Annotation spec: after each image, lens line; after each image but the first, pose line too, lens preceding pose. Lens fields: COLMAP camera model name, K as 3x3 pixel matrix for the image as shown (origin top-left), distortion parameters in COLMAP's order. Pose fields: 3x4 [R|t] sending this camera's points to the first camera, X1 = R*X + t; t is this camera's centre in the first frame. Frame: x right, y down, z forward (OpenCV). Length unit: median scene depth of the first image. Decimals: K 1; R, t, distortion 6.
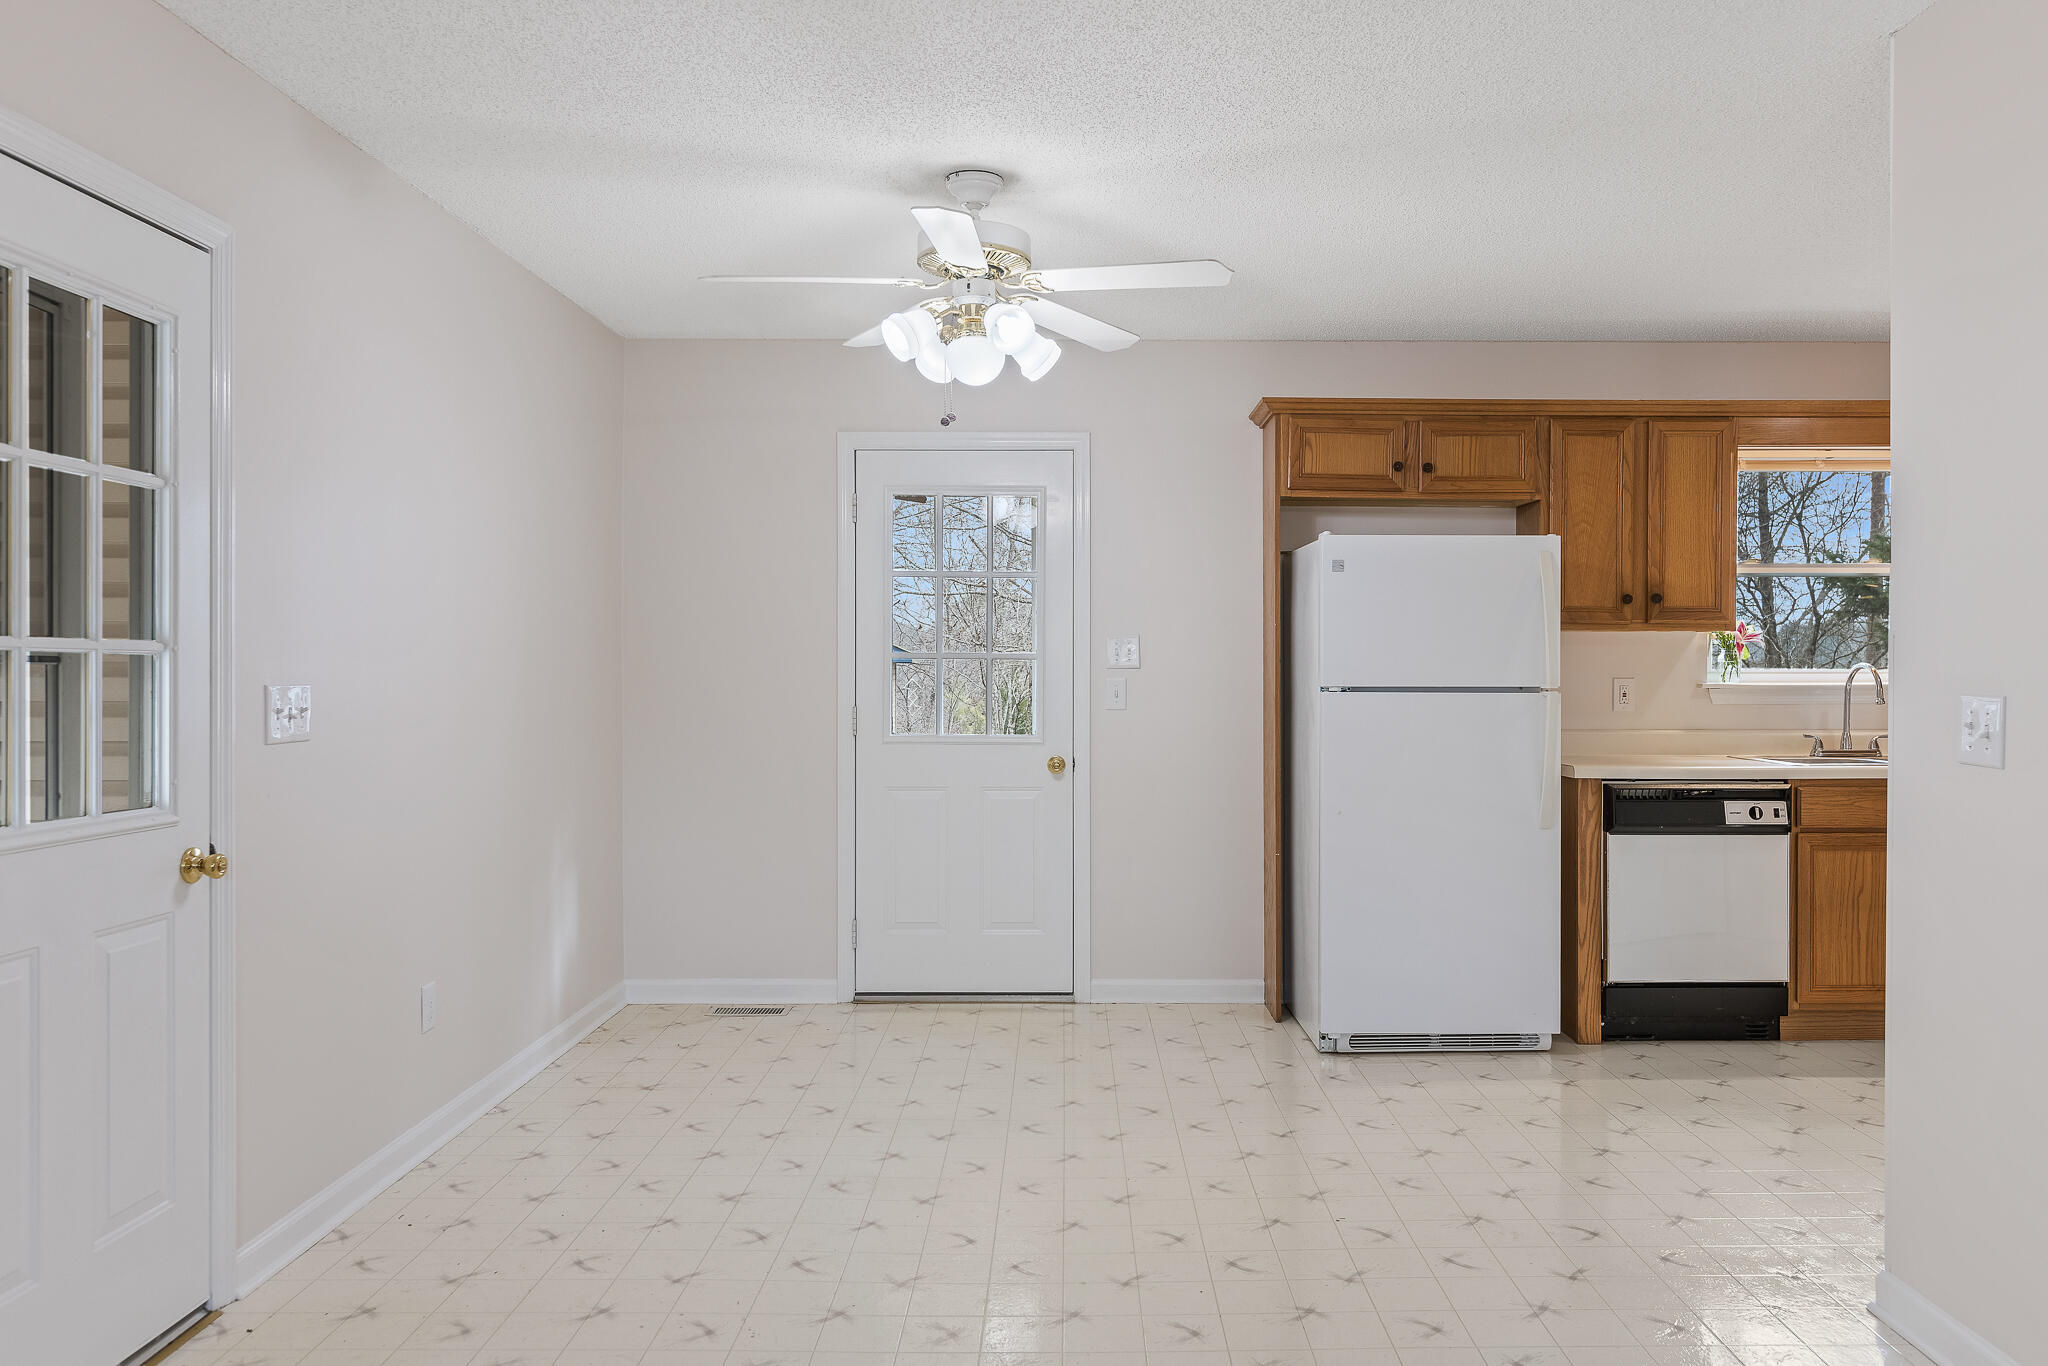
lens RADIAL K [[1426.1, 0, 1024.0], [0, 1426.1, 683.0], [0, 0, 1]] dist [-0.001901, -0.000485]
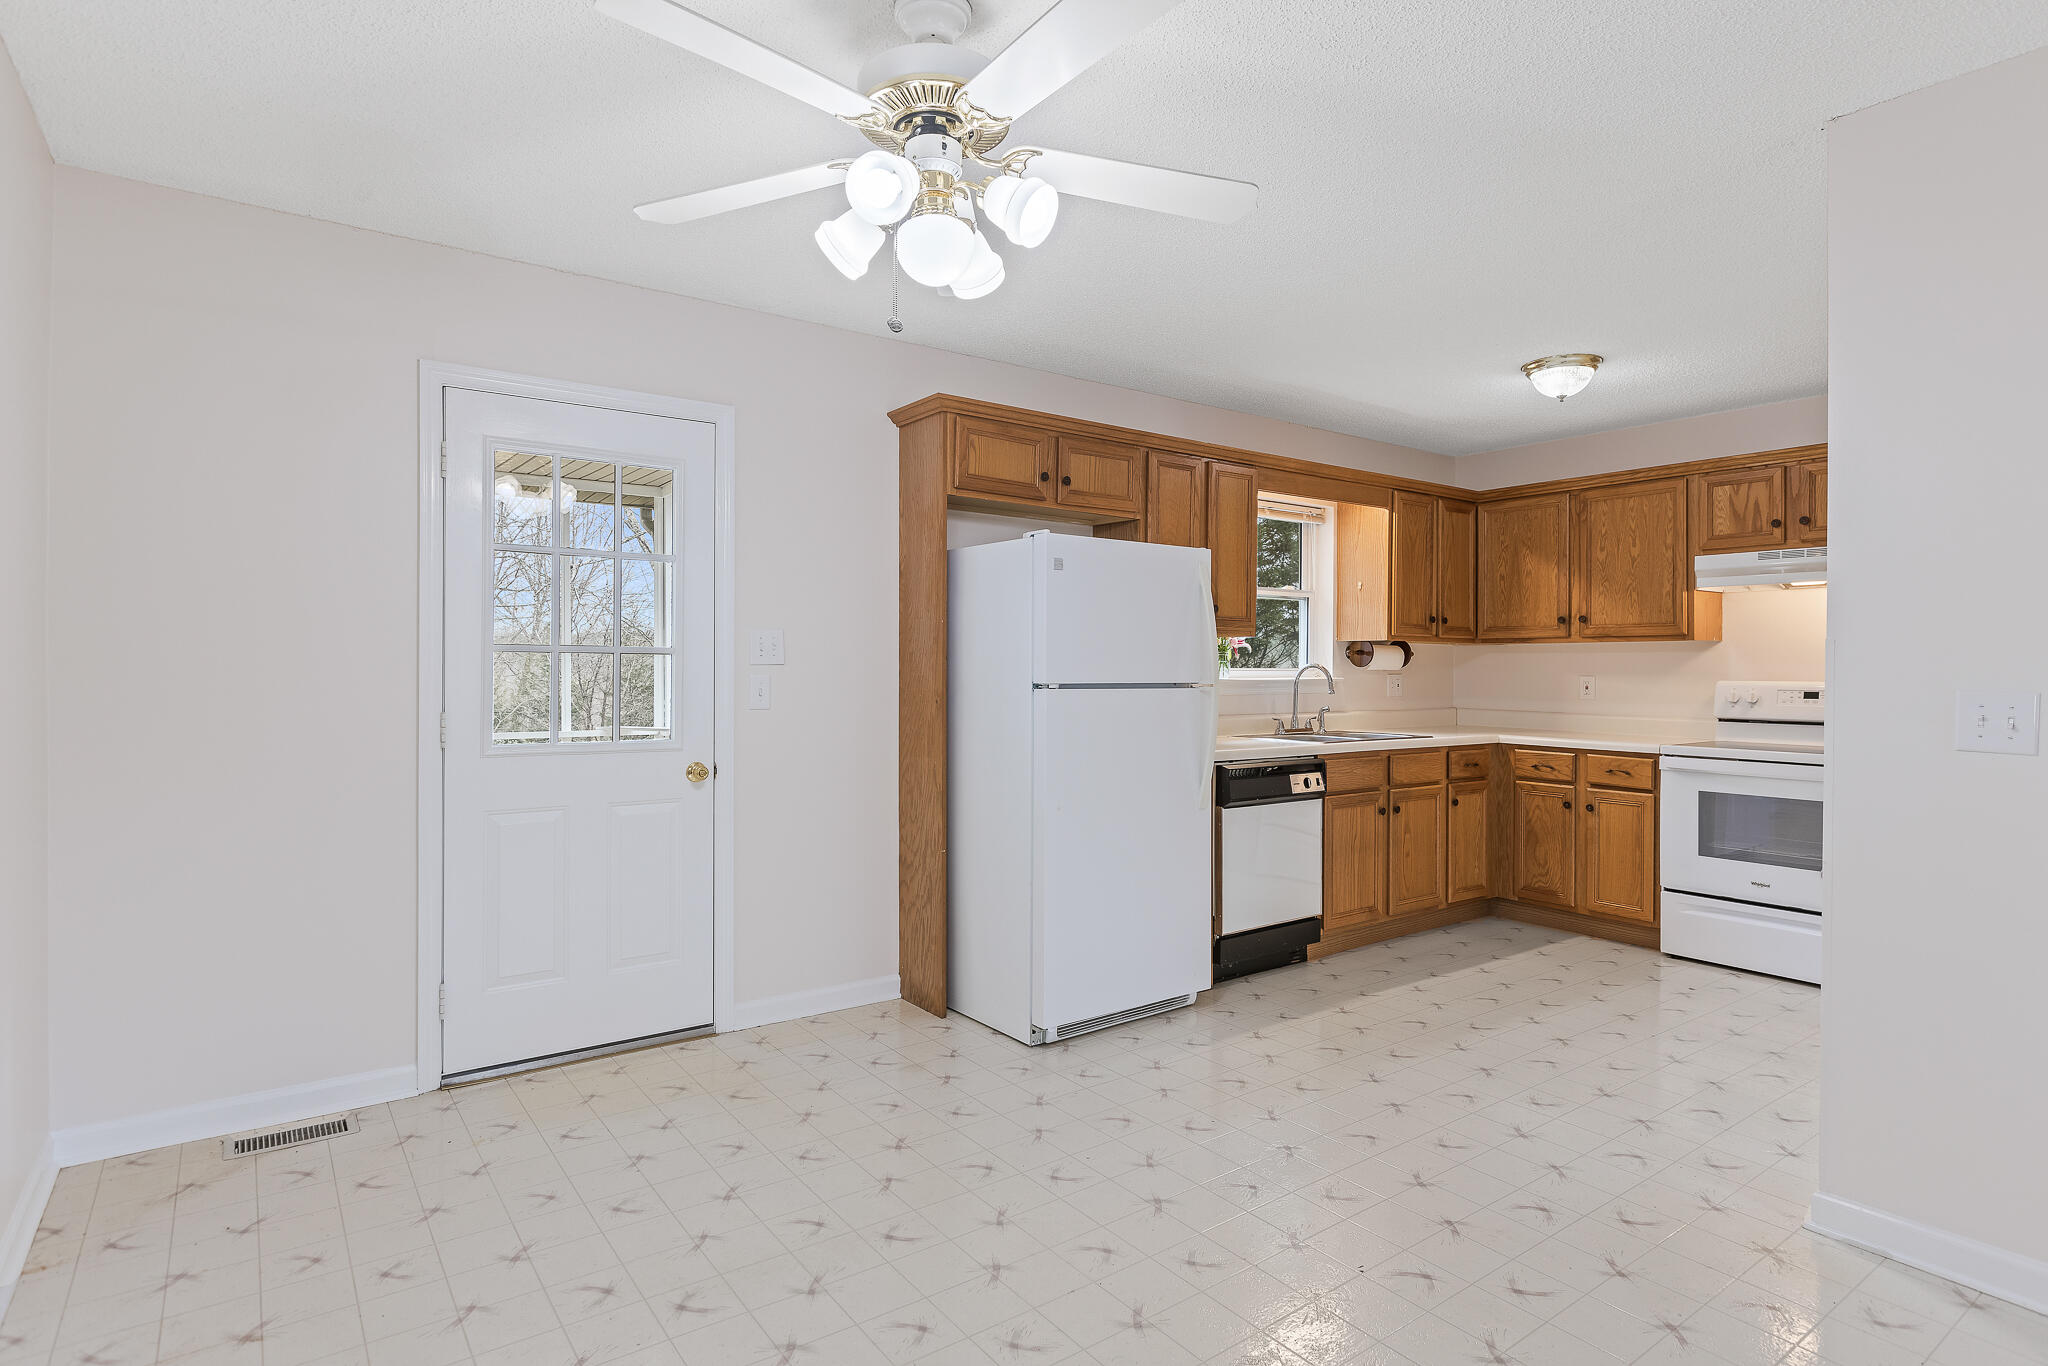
lens RADIAL K [[1082.6, 0, 1023.6], [0, 1082.6, 675.5], [0, 0, 1]] dist [0.000116, 0.000021]
pose [[0.810809, -0.002611, 0.585304, -0.224172], [0.003645, 0.999993, -0.000588, -0.002714], [-0.585299, 0.002610, 0.810813, 0.352331]]
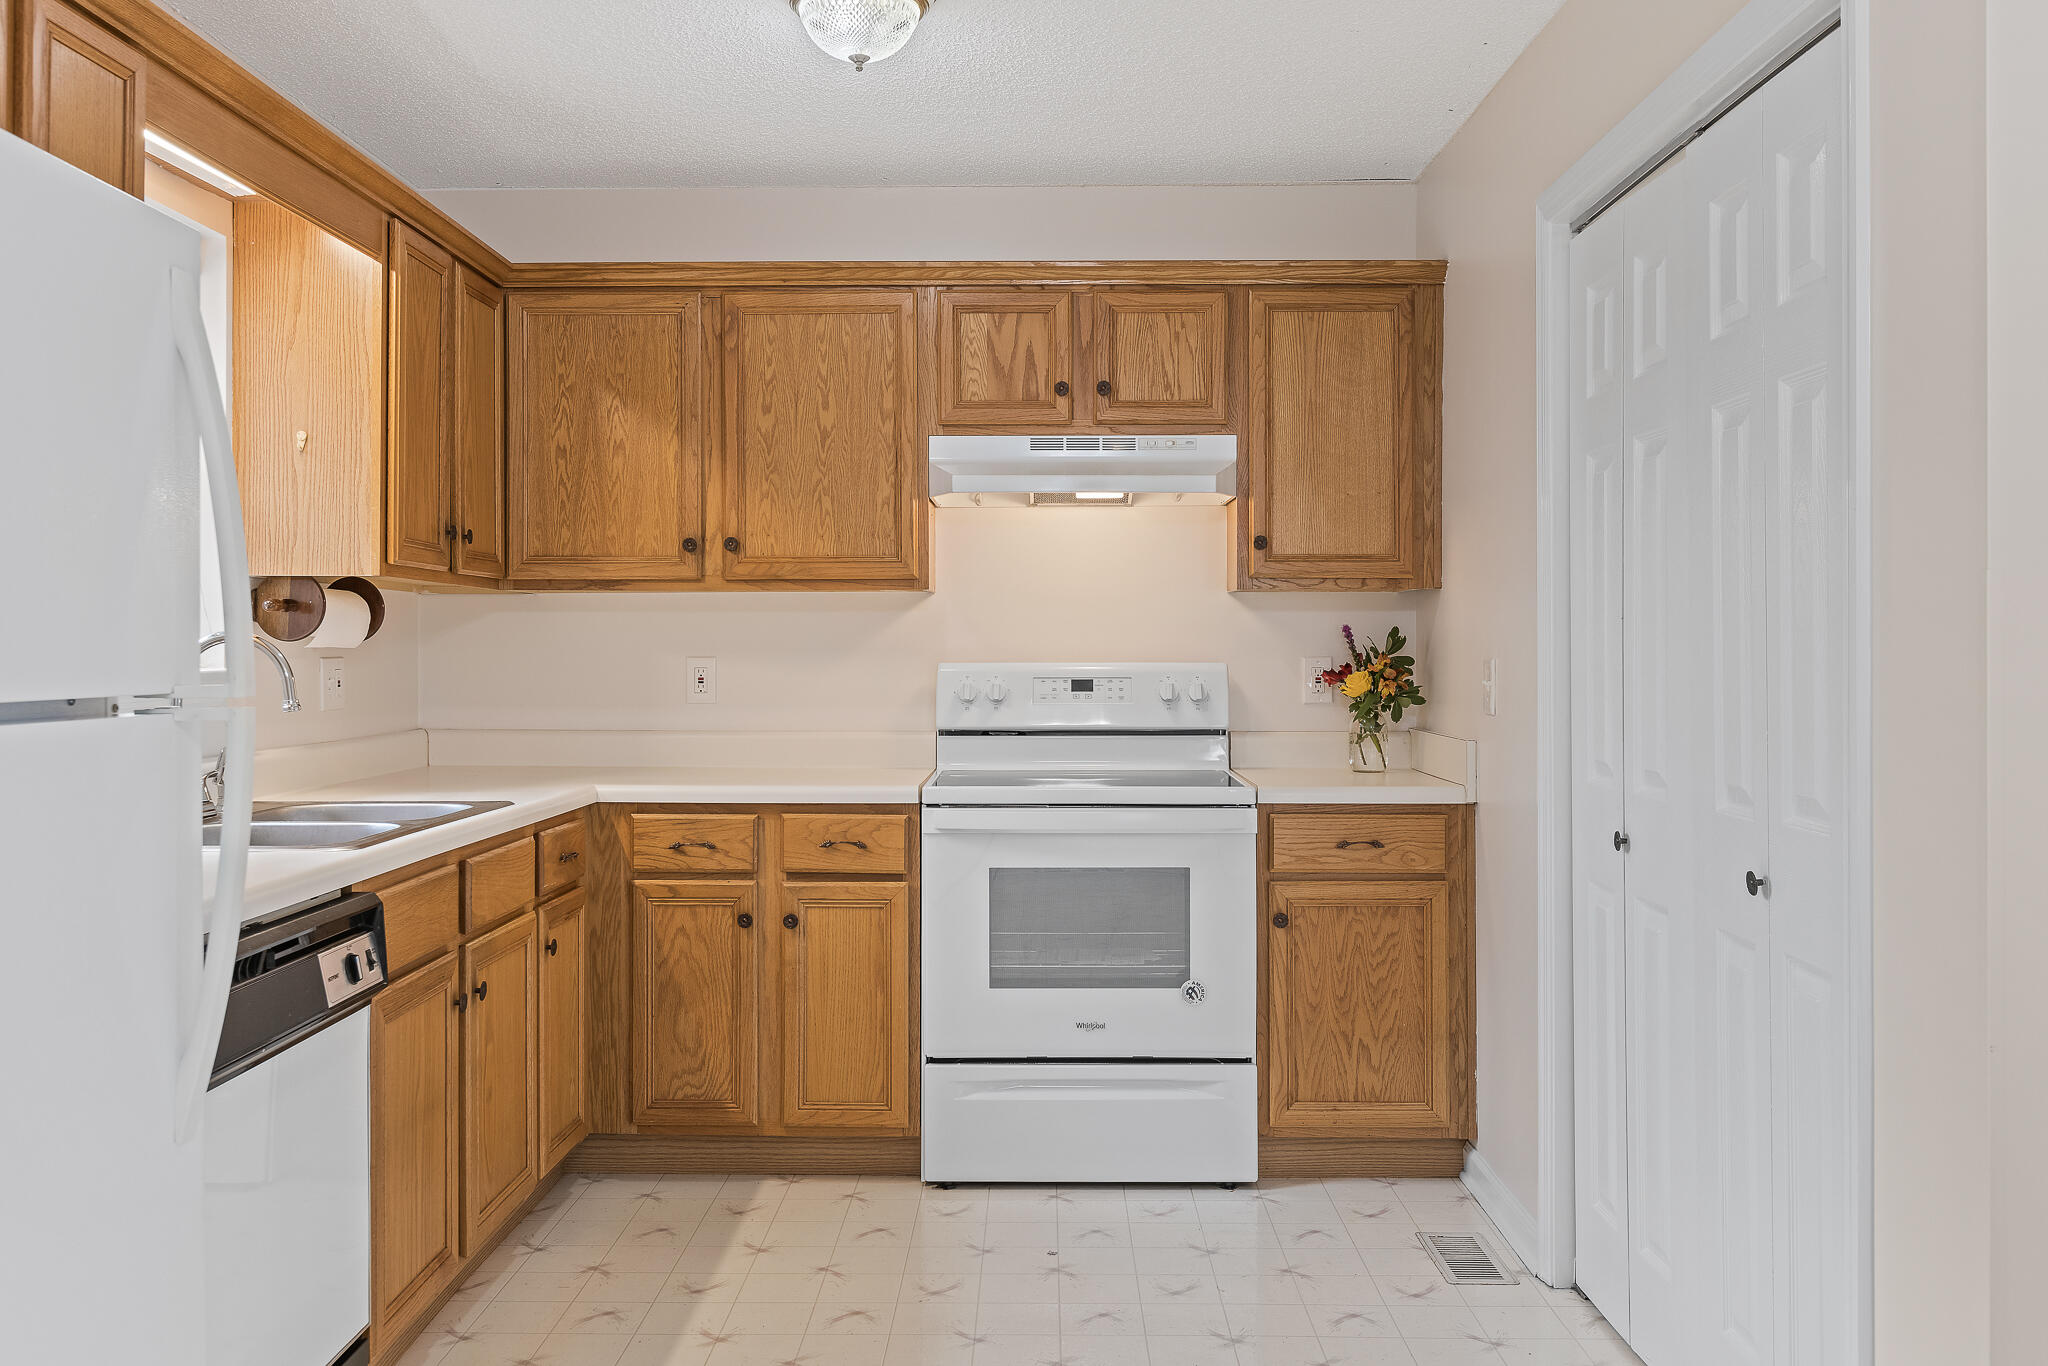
lens RADIAL K [[1729.2, 0, 1025.3], [0, 1729.2, 635.4], [0, 0, 1]] dist [-0.001468, -0.001360]
pose [[0.013957, 0.005115, 0.999890, -0.013392], [0.013658, 0.999893, -0.005306, -0.005081], [-0.999809, 0.013731, 0.013885, 0.731373]]
